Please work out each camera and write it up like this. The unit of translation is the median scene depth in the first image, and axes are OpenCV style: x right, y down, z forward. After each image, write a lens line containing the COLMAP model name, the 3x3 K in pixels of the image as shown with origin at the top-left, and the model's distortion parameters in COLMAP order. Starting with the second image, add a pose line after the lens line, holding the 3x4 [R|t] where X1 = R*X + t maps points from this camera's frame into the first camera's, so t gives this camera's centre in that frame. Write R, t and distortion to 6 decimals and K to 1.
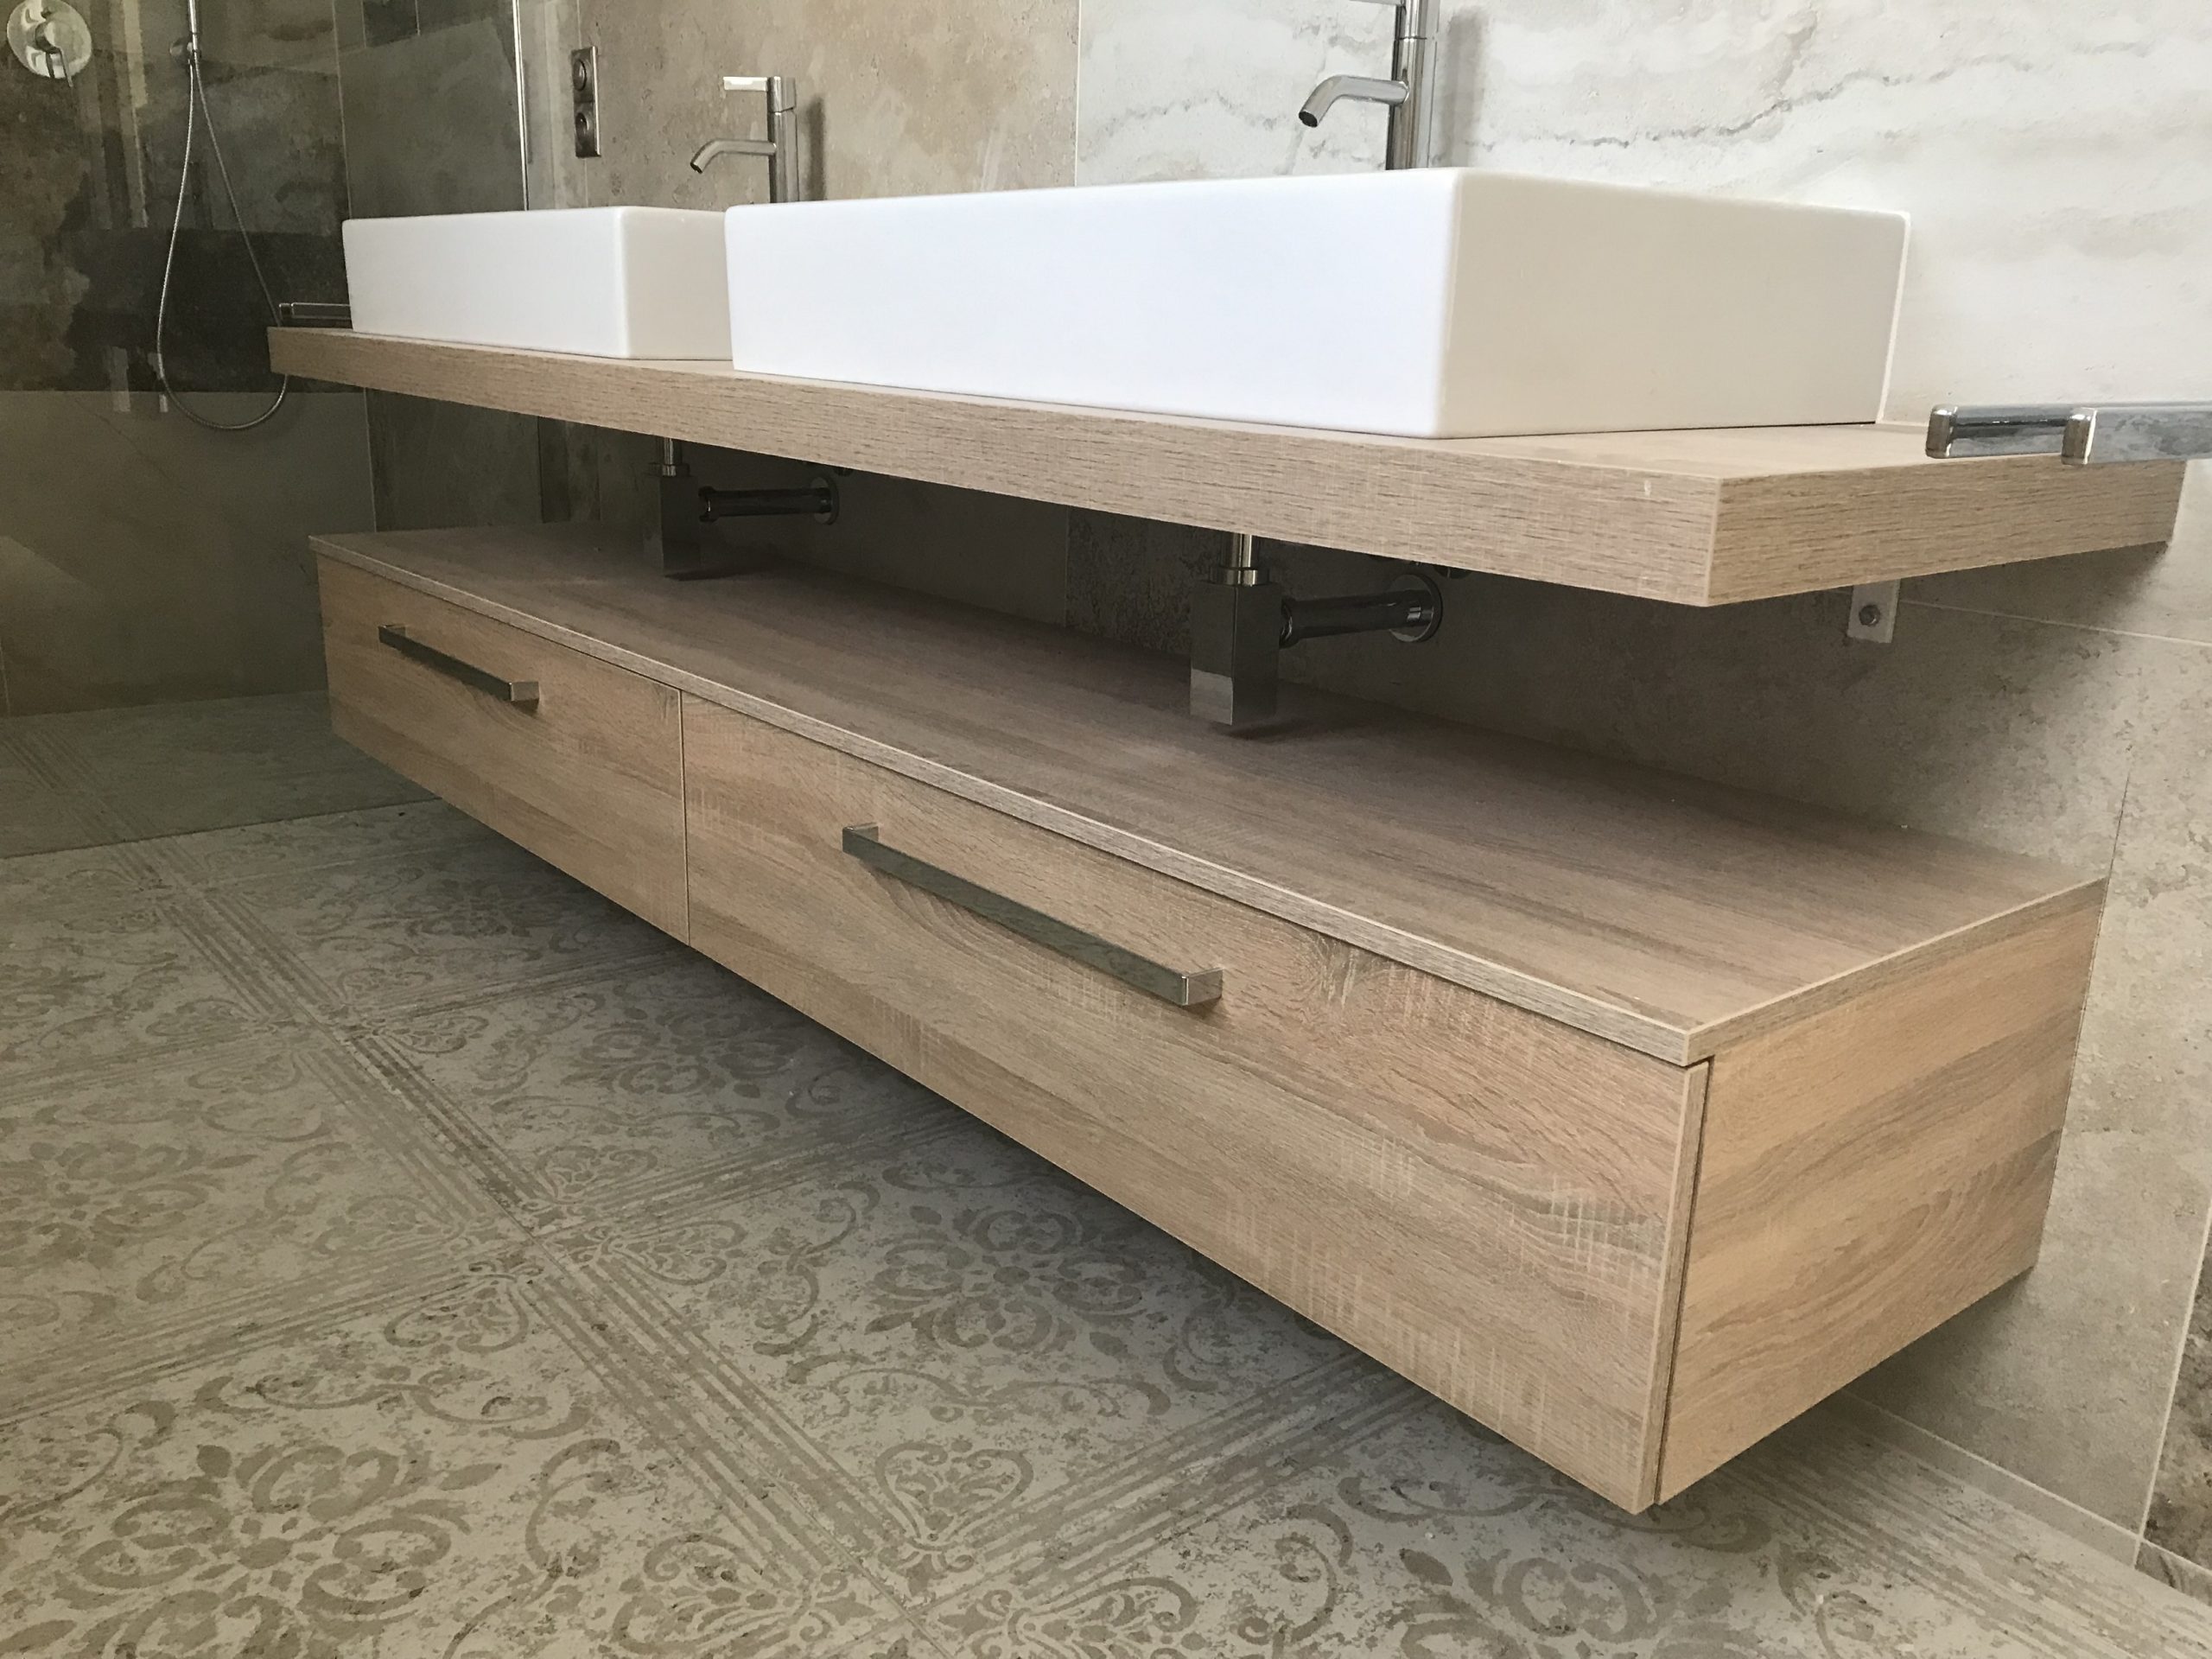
lens RADIAL K [[1822.9, 0, 1114.3], [0, 1822.9, 832.0], [0, 0, 1]] dist [0.005808, 0.016127]
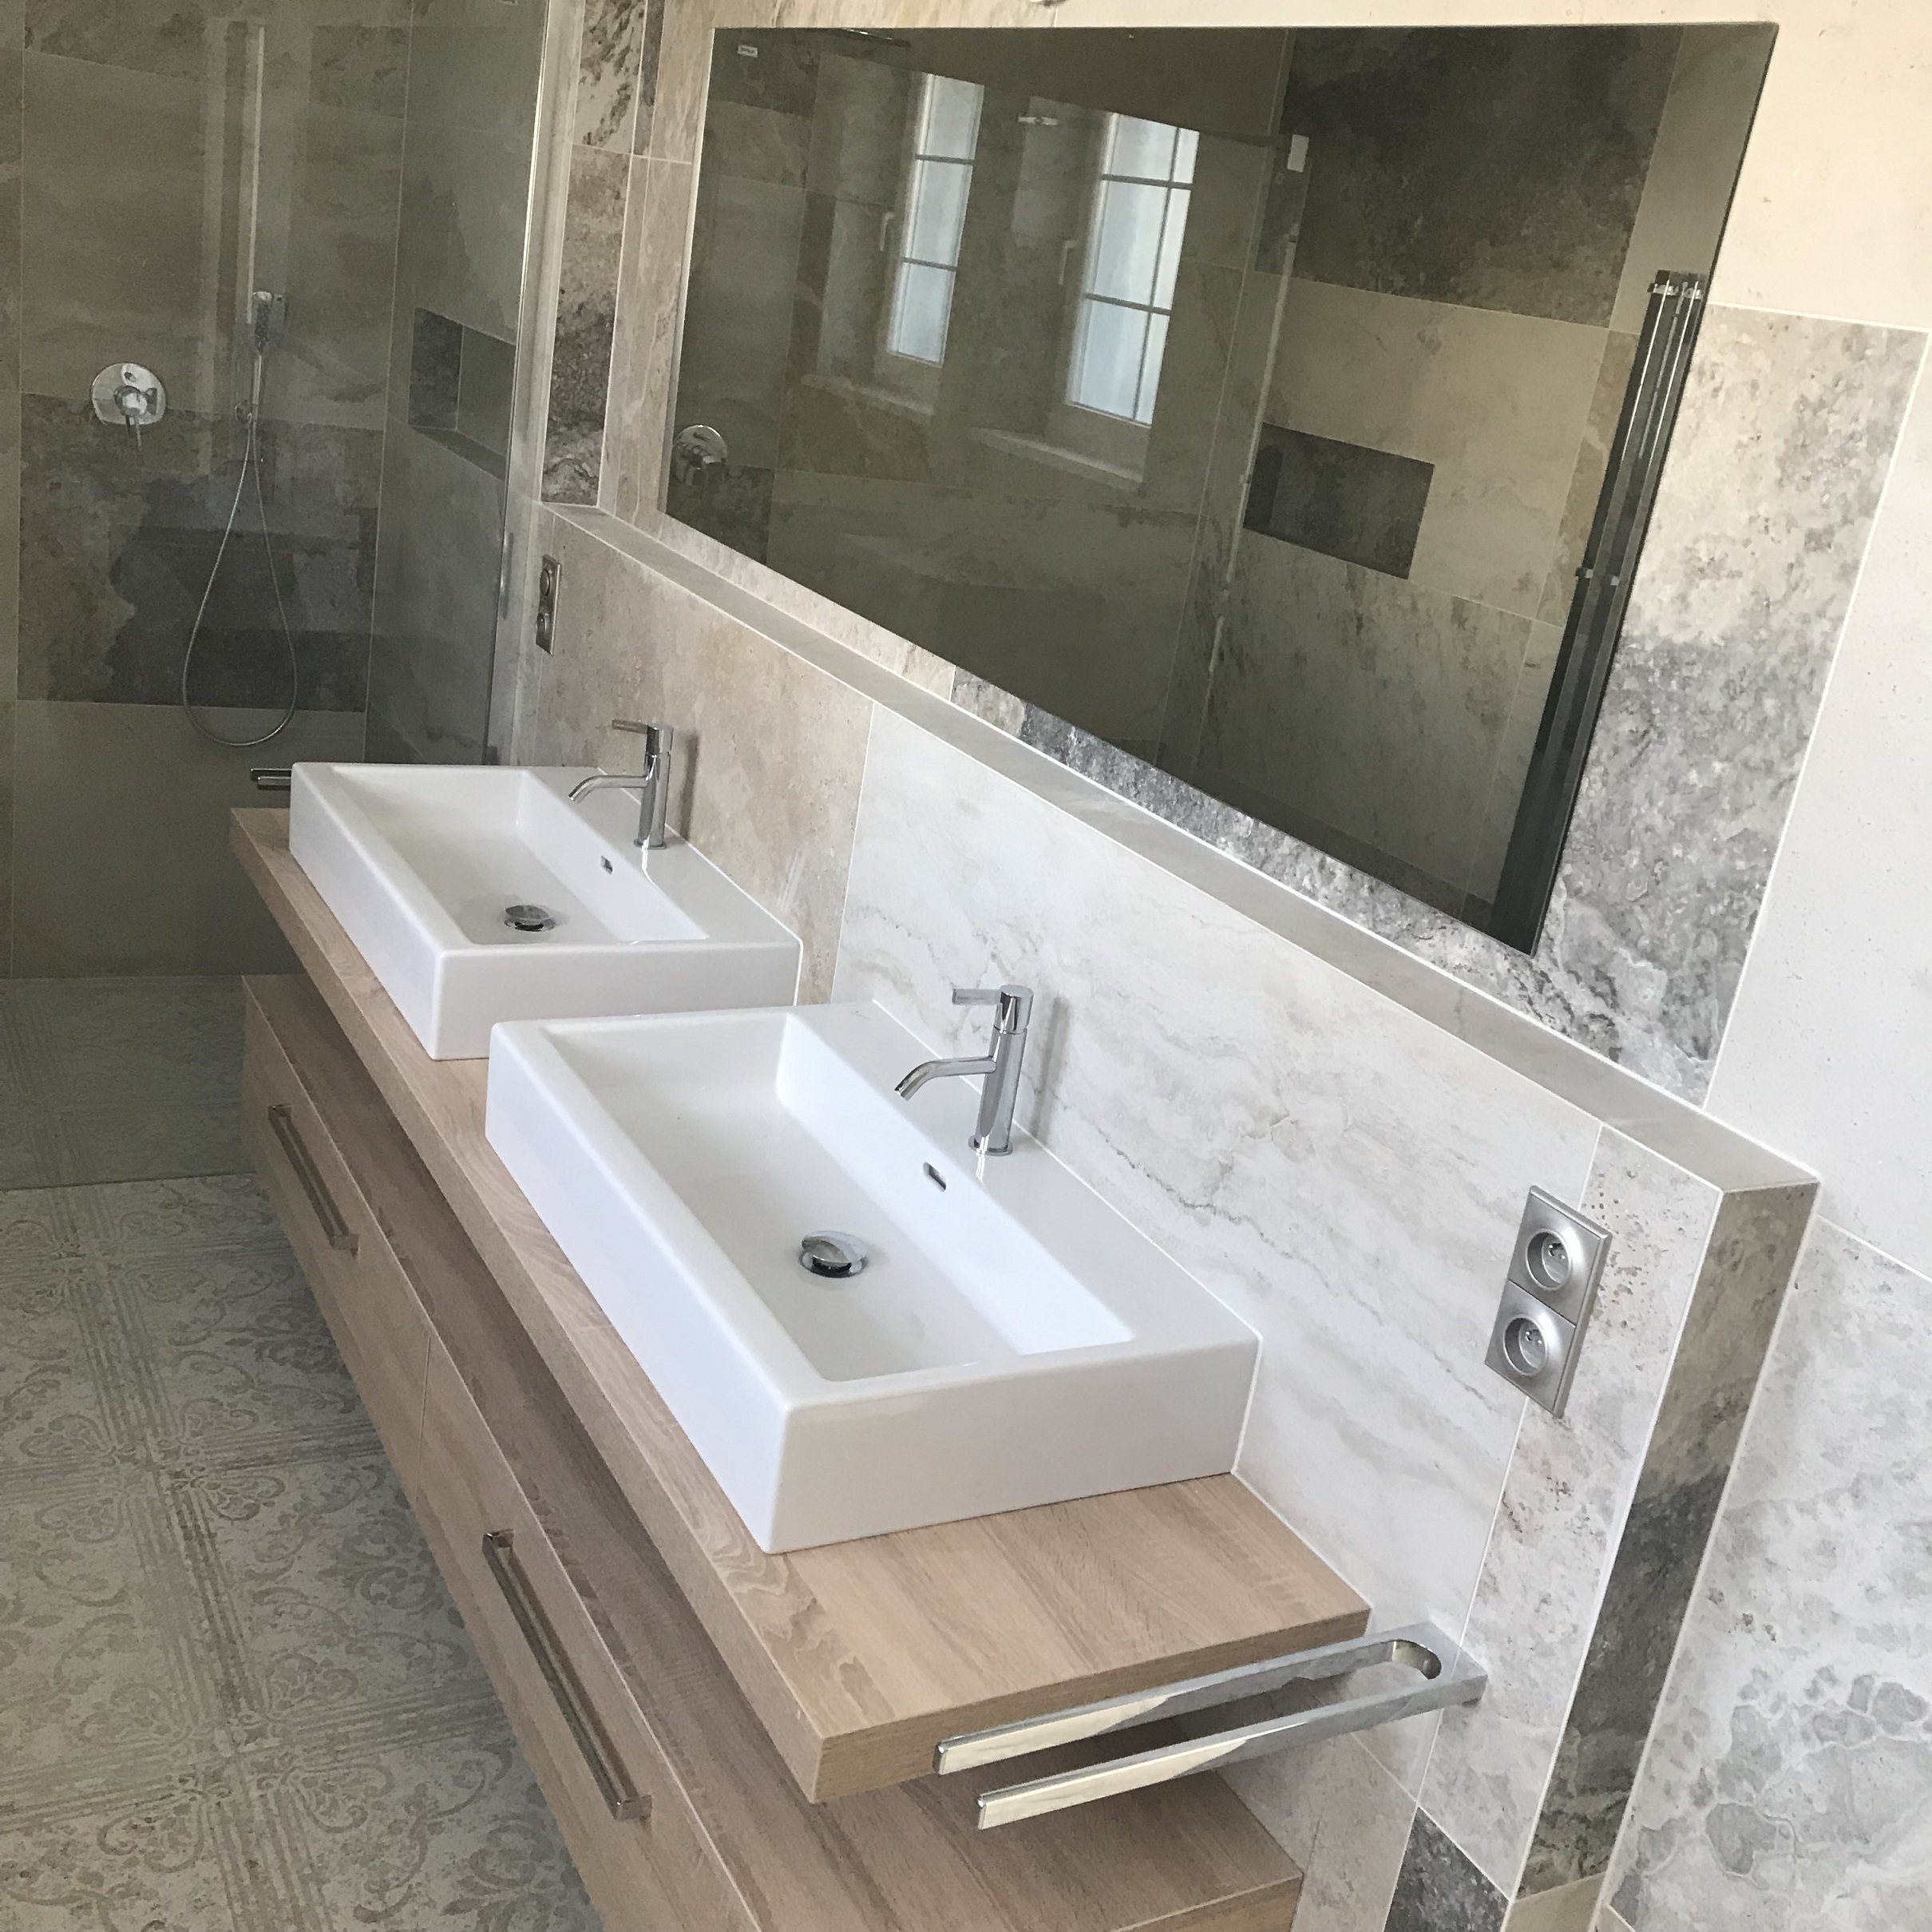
lens RADIAL K [[2118.0, 0, 962.4], [0, 2118.0, 963.7], [0, 0, 1]] dist [0.046507, 0.000000]
pose [[0.974447, 0.174082, -0.141948, 0.297741], [-0.169409, 0.984542, 0.044460, -0.479354], [0.147493, -0.019277, 0.988875, -0.409548]]
